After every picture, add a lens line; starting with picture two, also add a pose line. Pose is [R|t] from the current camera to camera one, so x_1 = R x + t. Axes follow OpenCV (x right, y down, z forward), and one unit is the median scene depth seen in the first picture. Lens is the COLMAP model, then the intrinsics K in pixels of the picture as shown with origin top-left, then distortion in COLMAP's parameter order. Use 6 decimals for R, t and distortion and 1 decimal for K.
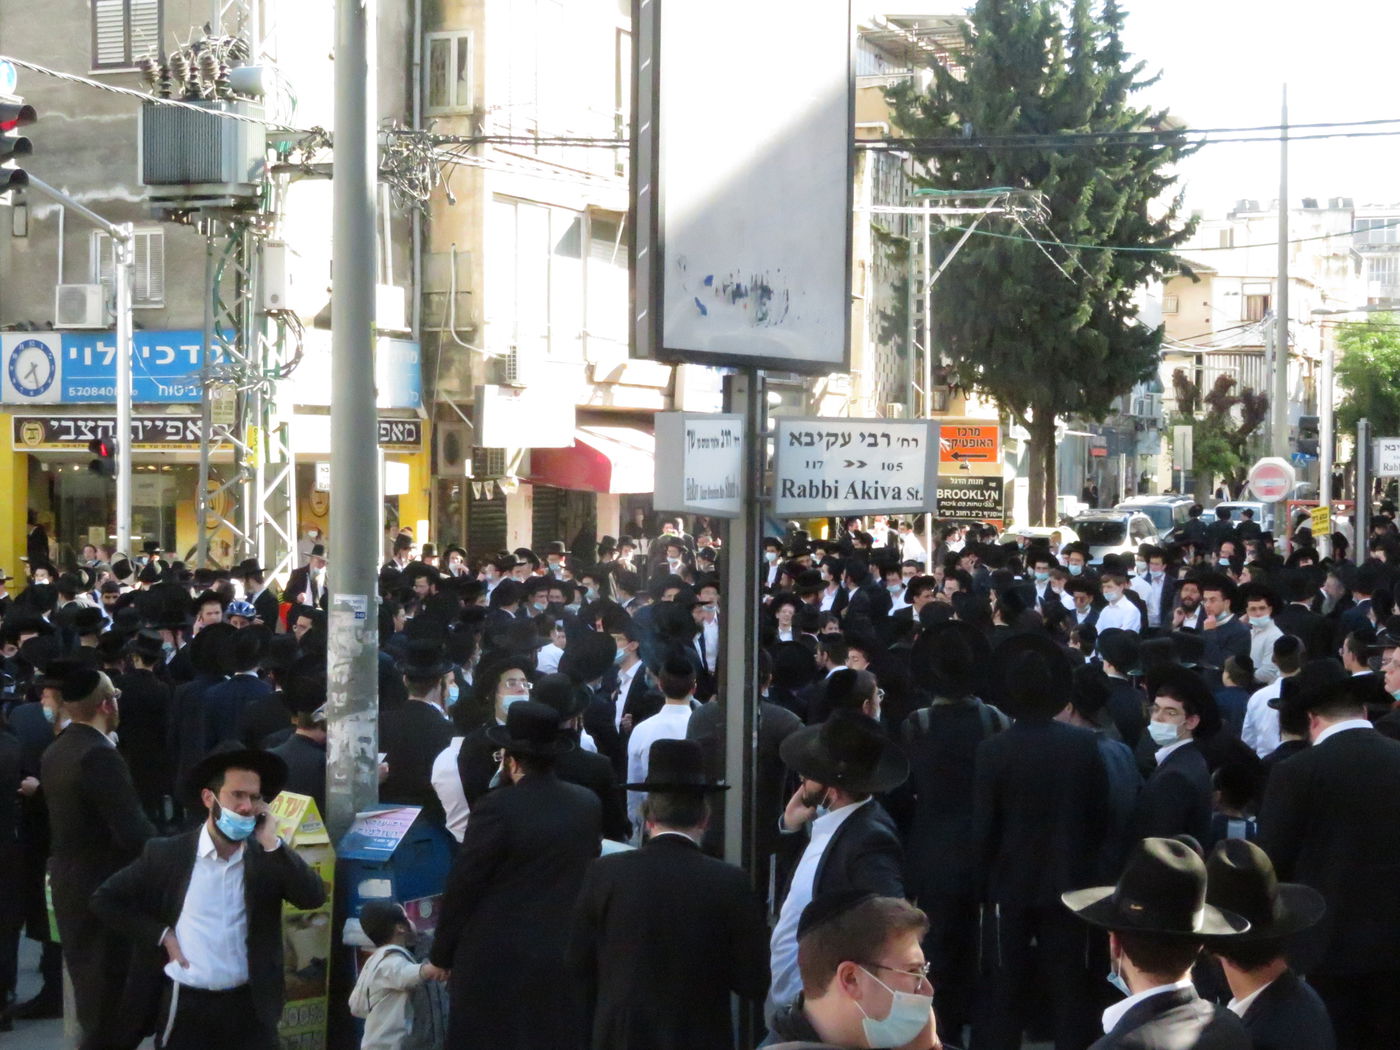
lens RADIAL K [[2499.4, 0, 703.2], [0, 2499.4, 523.8], [0, 0, 1]] dist [0.005944, 0.000000]
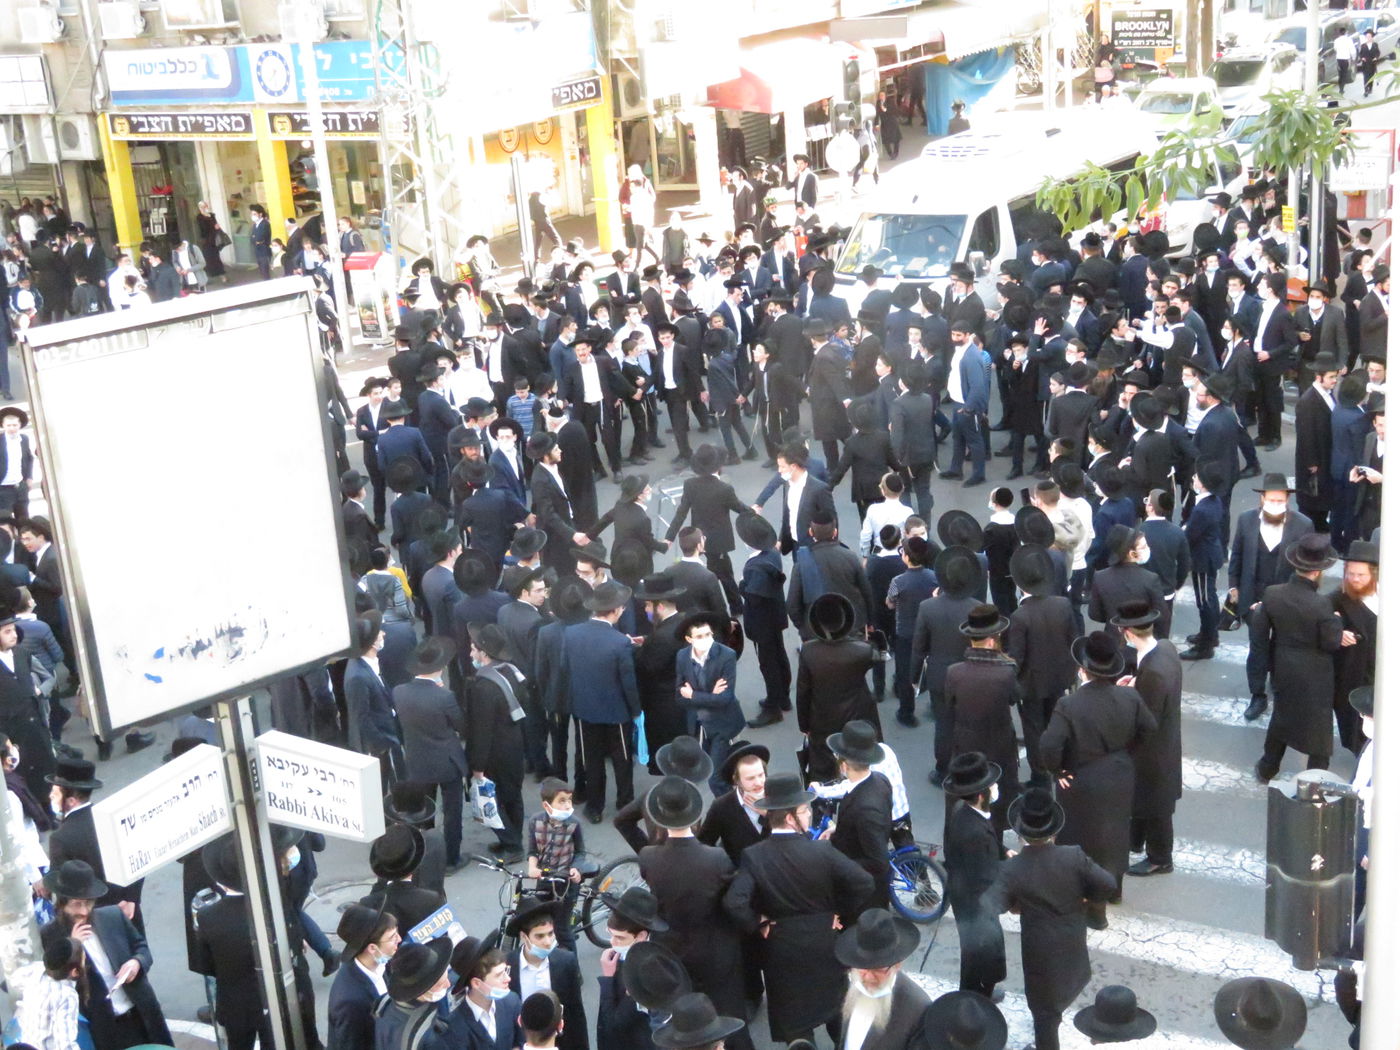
lens RADIAL K [[1939.4, 0, 725.1], [0, 1939.4, 521.6], [0, 0, 1]] dist [-0.032482, 0.000000]
pose [[0.979378, -0.018286, -0.201206, 0.137081], [0.081259, 0.947445, 0.309427, -0.128884], [0.184973, -0.319396, 0.929393, 0.083748]]
